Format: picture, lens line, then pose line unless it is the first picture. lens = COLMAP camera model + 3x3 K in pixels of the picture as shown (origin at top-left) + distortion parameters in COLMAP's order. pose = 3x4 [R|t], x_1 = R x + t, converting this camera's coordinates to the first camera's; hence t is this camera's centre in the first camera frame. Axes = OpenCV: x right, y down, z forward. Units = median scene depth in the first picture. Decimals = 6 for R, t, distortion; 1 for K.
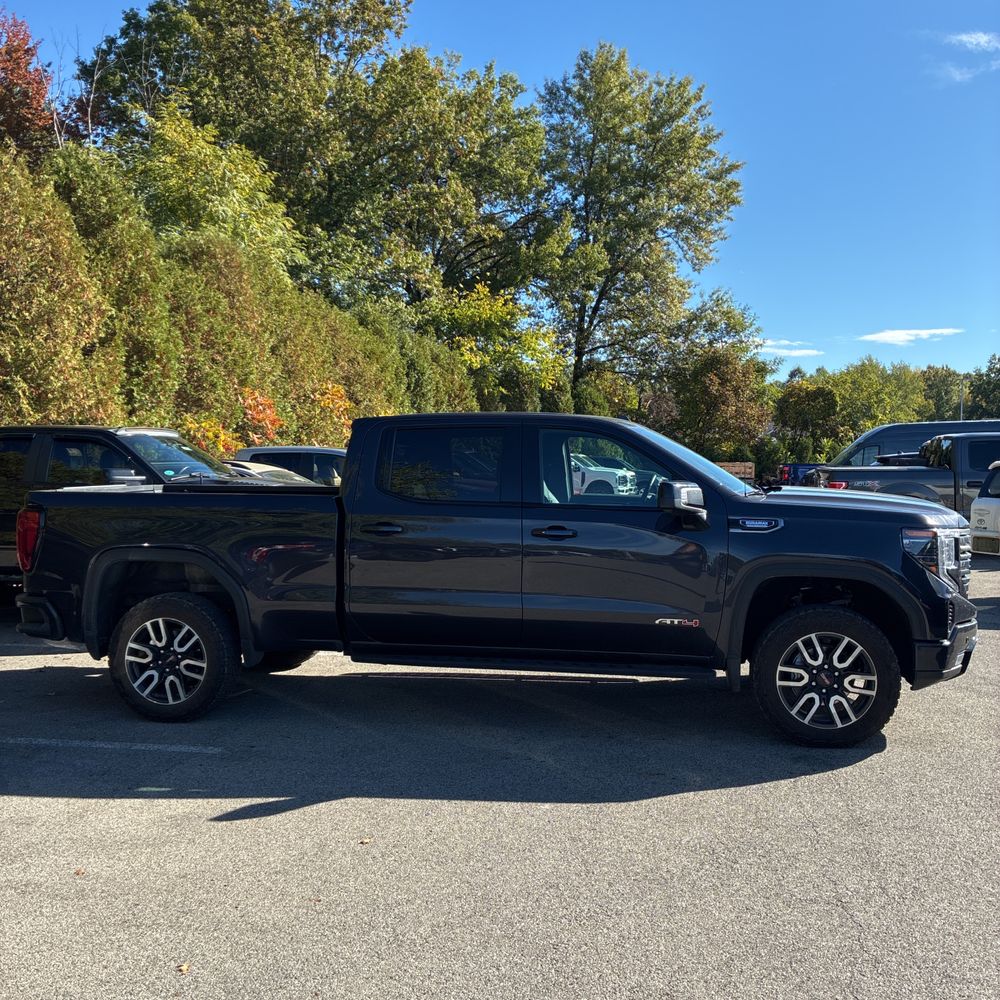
lens RADIAL K [[986.8, 0, 505.1], [0, 986.8, 496.1], [0, 0, 1]] dist [0.024861, 0.026967]
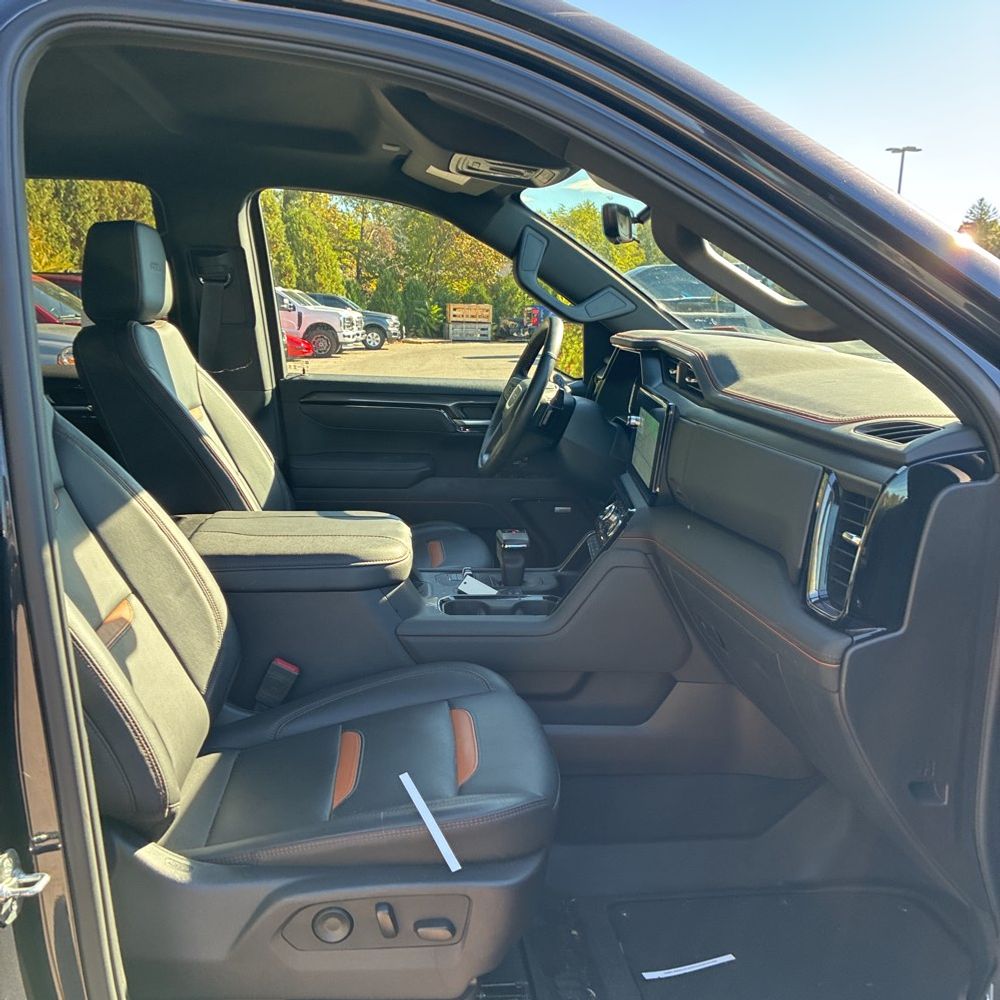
lens RADIAL K [[998.0, 0, 500.0], [0, 998.0, 500.0], [0, 0, 1]] dist [0.029037, -0.029808]
pose [[0.962391, -0.039916, 0.268719, 0.009422], [-0.003325, 0.987342, 0.158568, -0.002782], [-0.271647, -0.153498, 0.950077, 0.130073]]
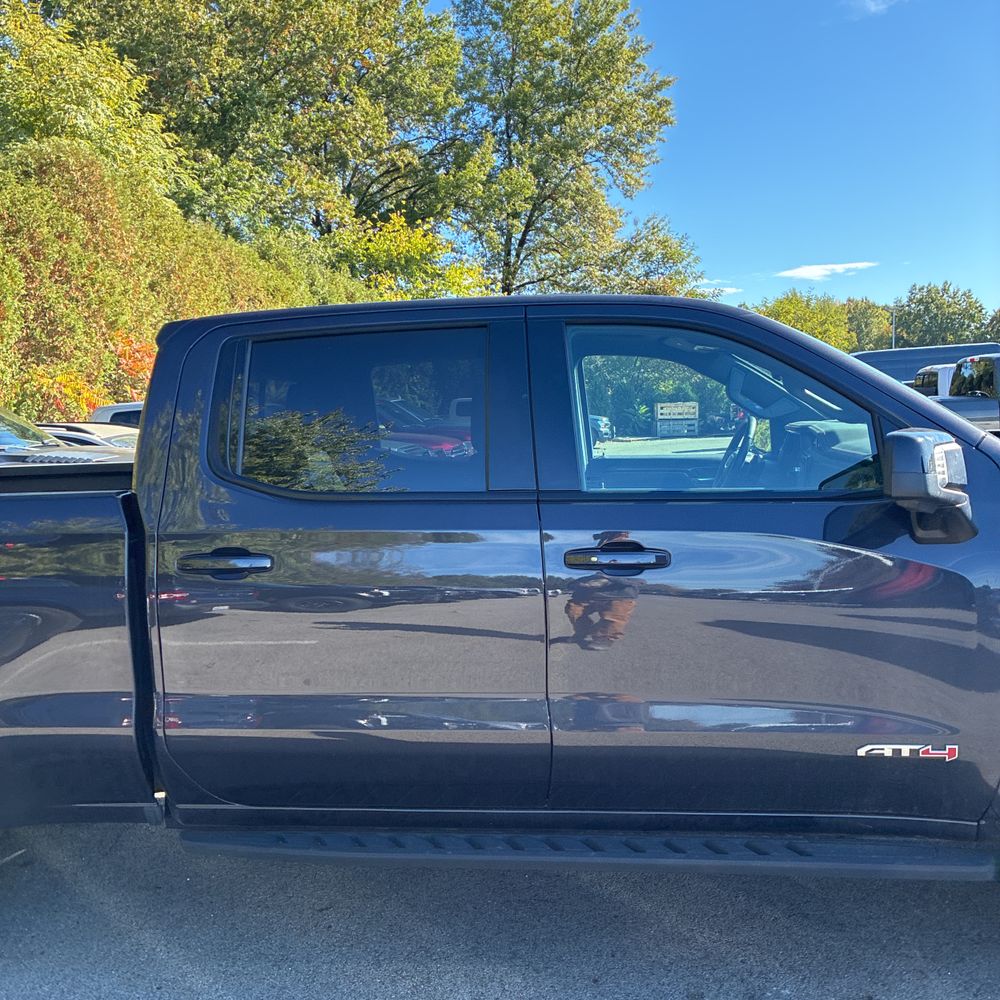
lens RADIAL K [[985.3, 0, 481.6], [0, 985.3, 521.1], [0, 0, 1]] dist [-0.012406, -0.022700]
pose [[0.997777, -0.045446, 0.048740, -0.004652], [0.041576, 0.996112, 0.077662, -0.002360], [-0.052080, -0.075463, 0.995788, 0.085779]]
